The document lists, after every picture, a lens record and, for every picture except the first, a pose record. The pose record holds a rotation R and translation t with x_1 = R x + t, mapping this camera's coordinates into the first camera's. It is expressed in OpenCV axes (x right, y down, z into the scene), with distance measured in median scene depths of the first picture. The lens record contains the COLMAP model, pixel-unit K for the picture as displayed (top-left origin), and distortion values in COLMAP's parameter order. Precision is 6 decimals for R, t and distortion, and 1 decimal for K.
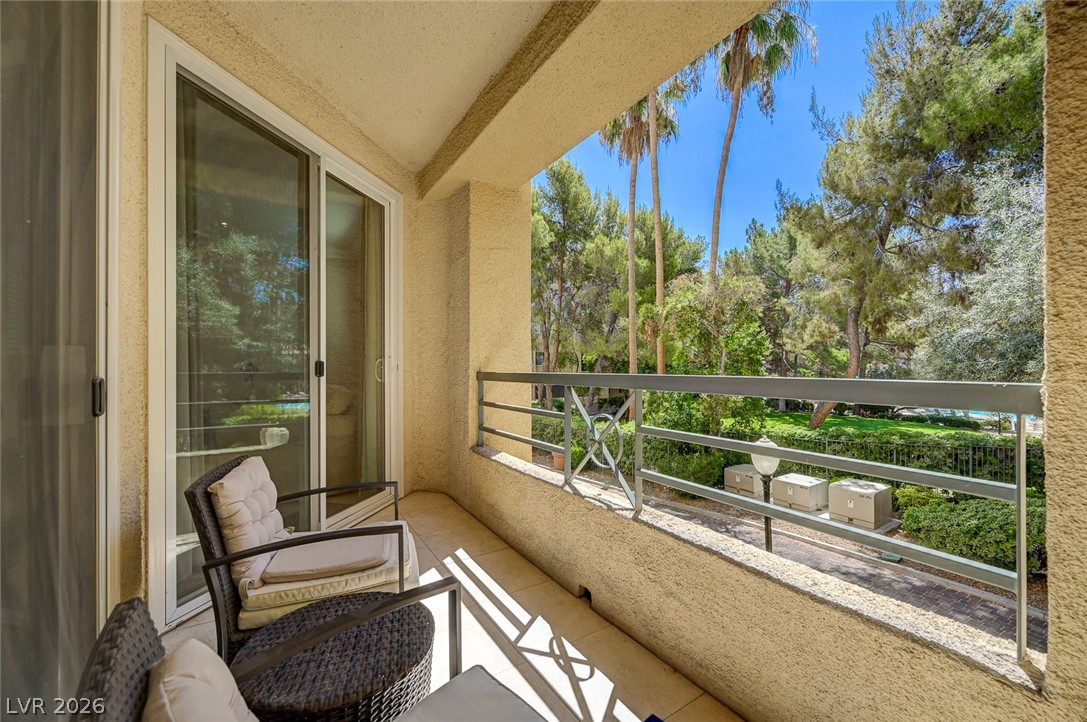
lens RADIAL K [[435.9, 0, 546.6], [0, 435.9, 364.6], [0, 0, 1]] dist [-0.000150, 0.000783]
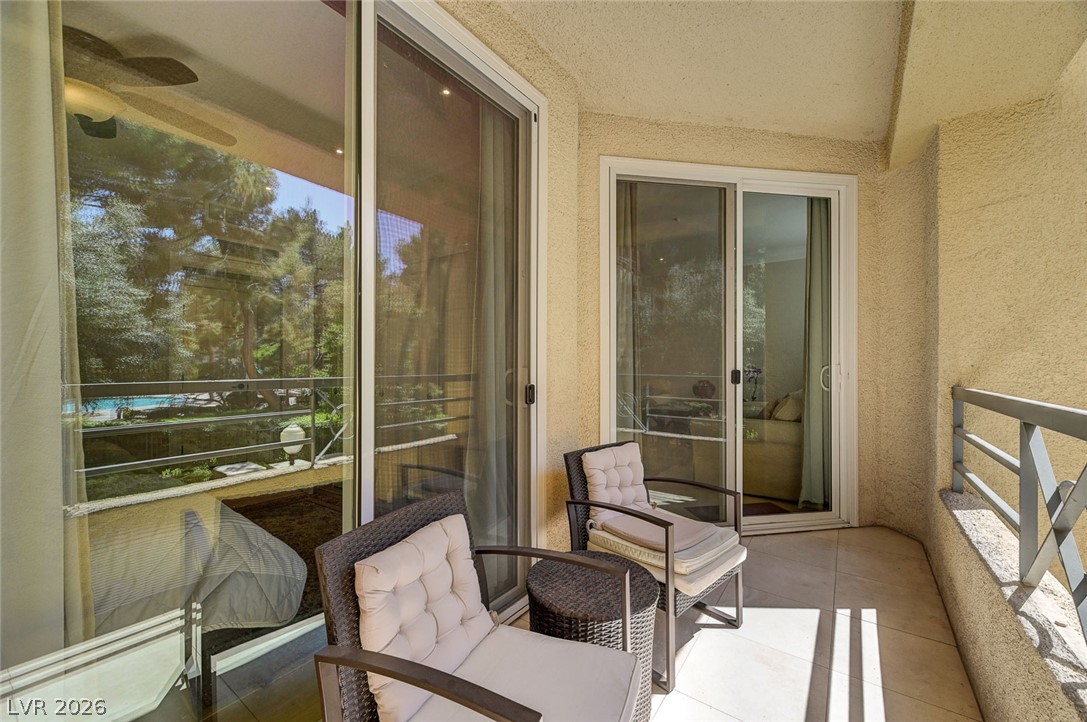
lens RADIAL K [[435.9, 0, 543.6], [0, 435.9, 361.2], [0, 0, 1]] dist [-0.000150, 0.000783]
pose [[0.364707, 0.001740, -0.931121, 0.325508], [-0.002045, 0.999997, 0.001068, -0.030101], [0.931120, 0.001515, 0.364709, 0.147554]]
